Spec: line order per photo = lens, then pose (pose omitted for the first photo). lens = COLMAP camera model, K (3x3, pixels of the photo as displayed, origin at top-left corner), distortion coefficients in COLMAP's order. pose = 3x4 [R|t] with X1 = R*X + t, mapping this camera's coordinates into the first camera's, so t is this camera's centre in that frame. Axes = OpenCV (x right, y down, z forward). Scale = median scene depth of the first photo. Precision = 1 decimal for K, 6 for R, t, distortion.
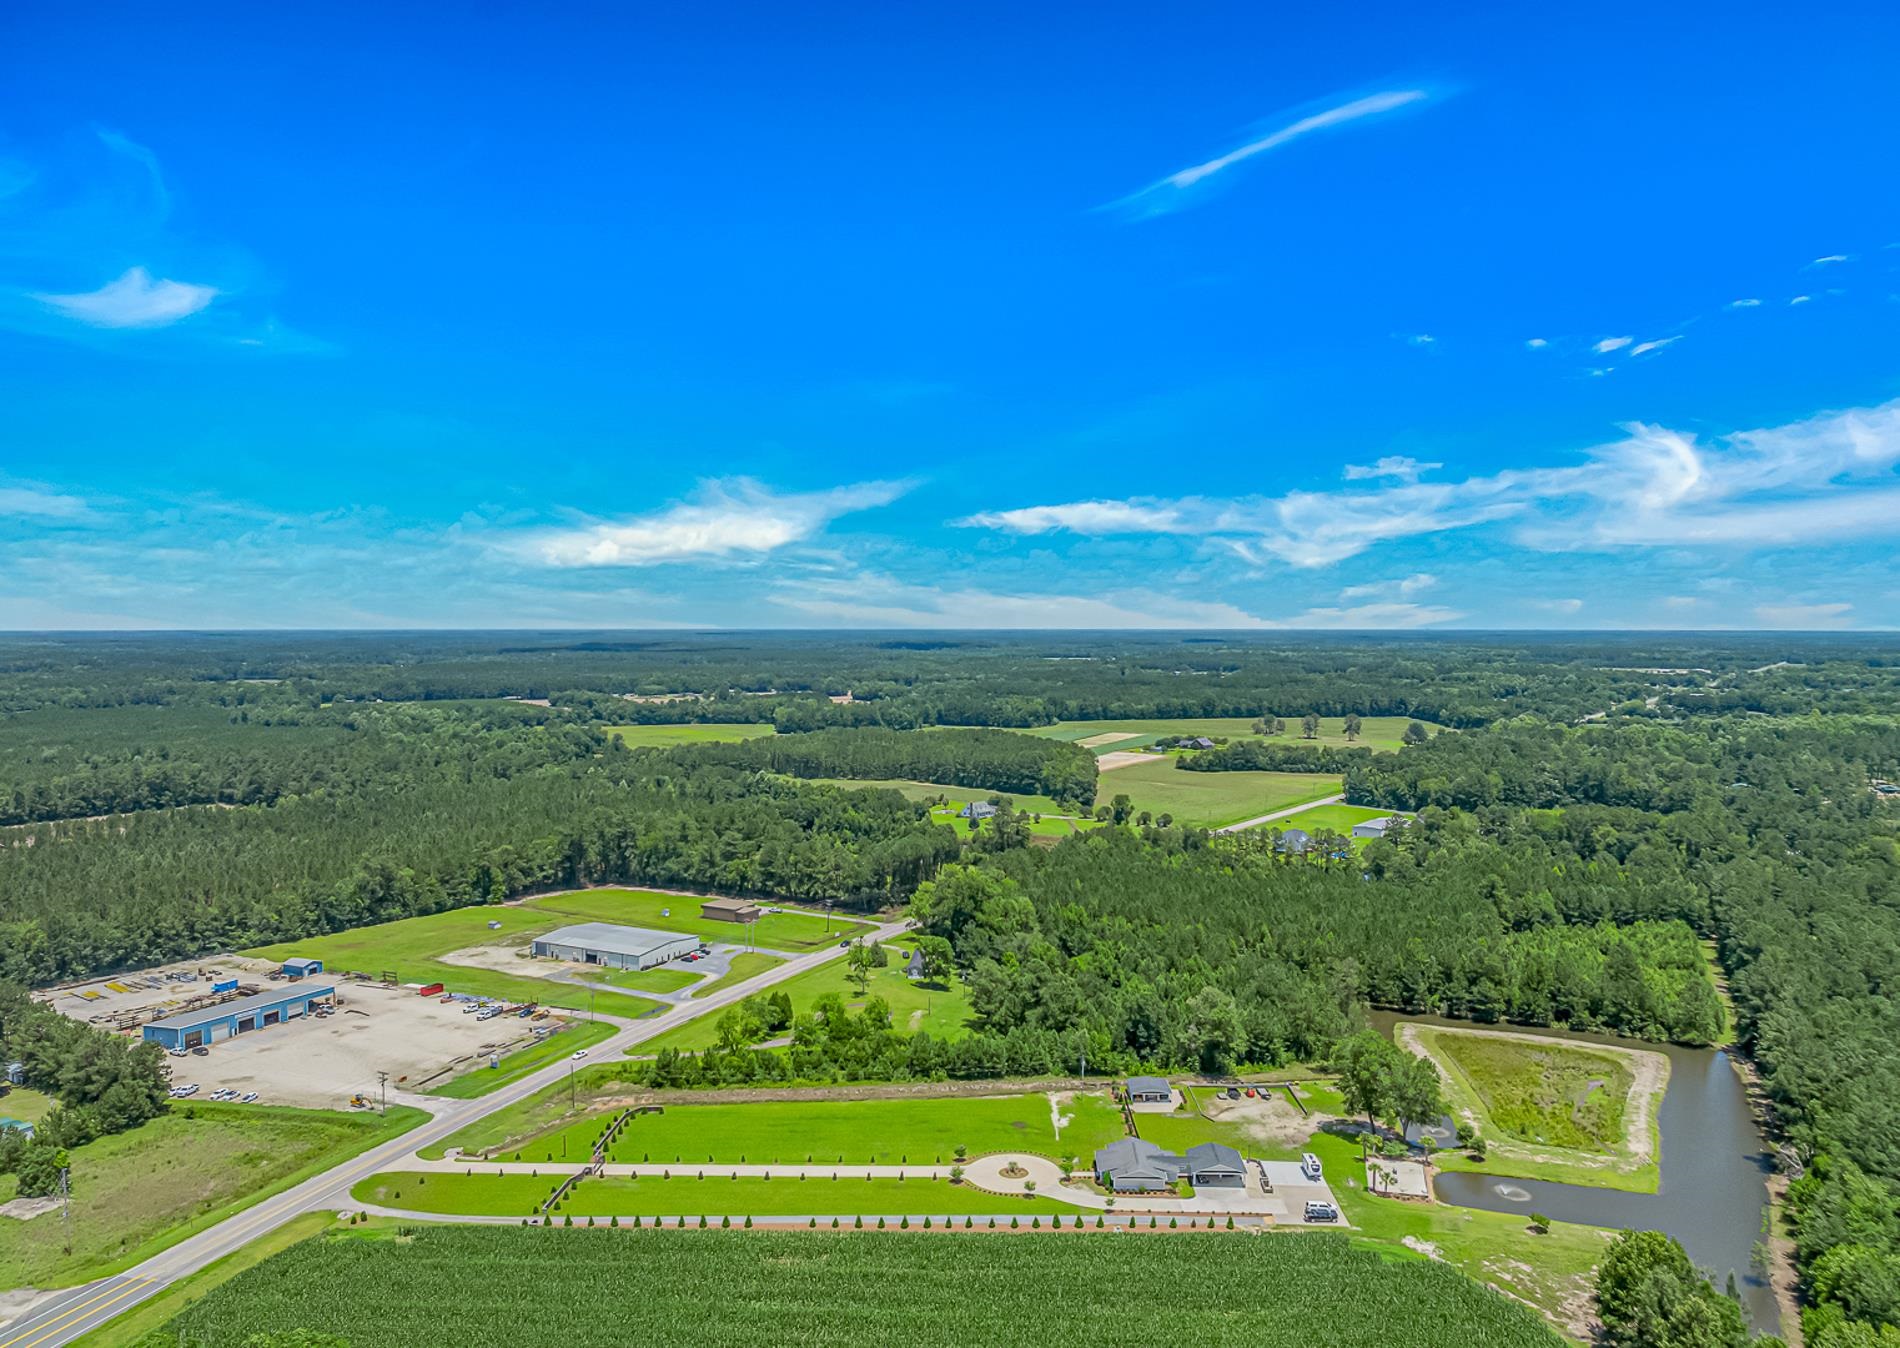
lens RADIAL K [[1433.6, 0, 950.0], [0, 1433.6, 674.0], [0, 0, 1]] dist [-0.003868, -0.000952]
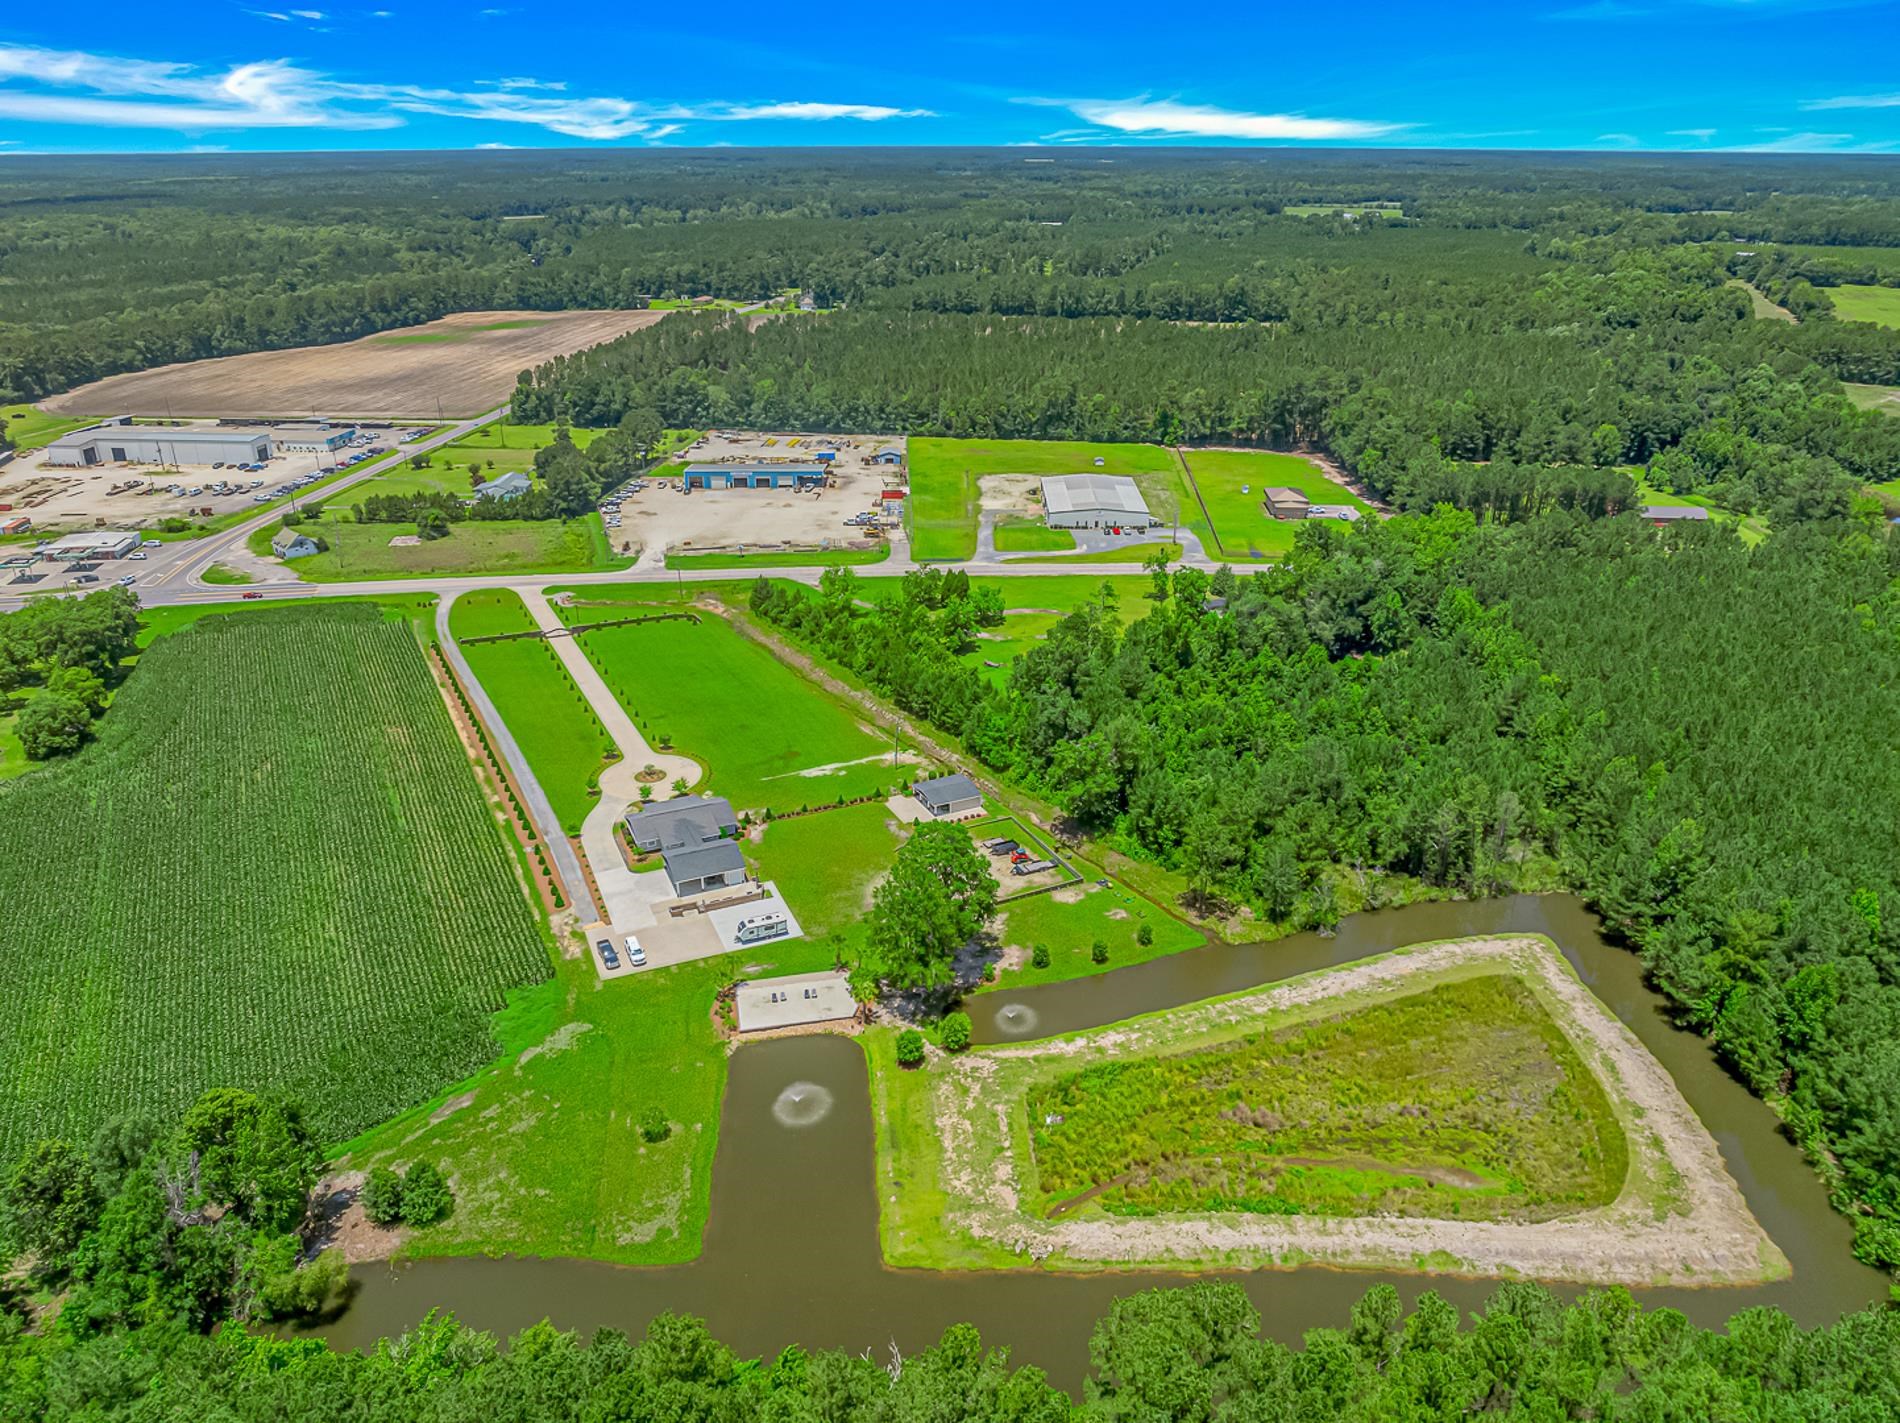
lens RADIAL K [[1408.4, 0, 950.0], [0, 1408.4, 711.5], [0, 0, 1]] dist [-0.036091, -0.004858]
pose [[0.393707, 0.340698, -0.853768, 0.713500], [-0.023075, 0.932150, 0.361336, -0.019716], [0.918946, -0.122560, 0.374856, 0.678788]]
